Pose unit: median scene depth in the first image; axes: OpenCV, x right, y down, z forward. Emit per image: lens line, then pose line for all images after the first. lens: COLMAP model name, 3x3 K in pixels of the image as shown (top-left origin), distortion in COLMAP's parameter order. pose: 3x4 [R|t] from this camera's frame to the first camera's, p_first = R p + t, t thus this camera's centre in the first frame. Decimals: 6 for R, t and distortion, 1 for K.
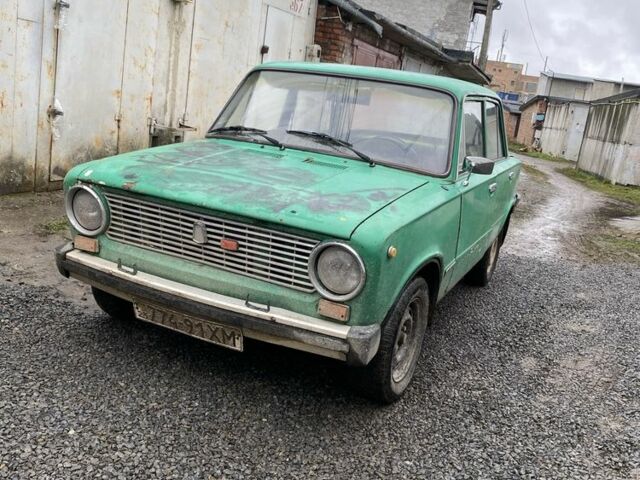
lens RADIAL K [[661.3, 0, 320.0], [0, 661.3, 240.0], [0, 0, 1]] dist [0.001990, -0.005688]
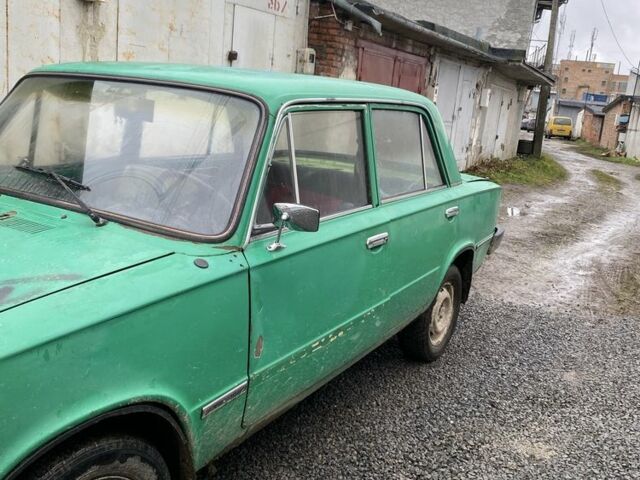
lens RADIAL K [[661.3, 0, 320.0], [0, 661.3, 240.0], [0, 0, 1]] dist [0.001990, -0.005688]
pose [[0.991685, -0.011820, -0.128144, 0.120717], [0.009947, 0.999834, -0.015247, -0.029174], [0.128303, 0.013845, 0.991638, 0.142405]]
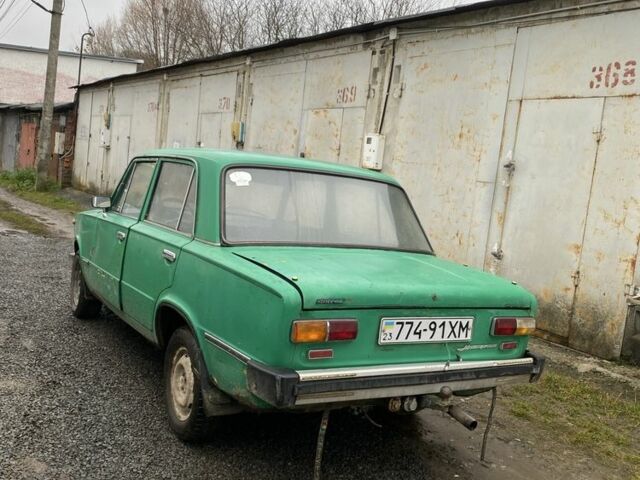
lens RADIAL K [[661.3, 0, 320.0], [0, 661.3, 240.0], [0, 0, 1]] dist [0.001990, -0.005688]
pose [[-0.553116, -0.118264, -0.824667, 0.407411], [-0.357054, 0.928004, 0.106398, -0.127220], [0.752712, 0.353301, -0.555521, 0.776446]]
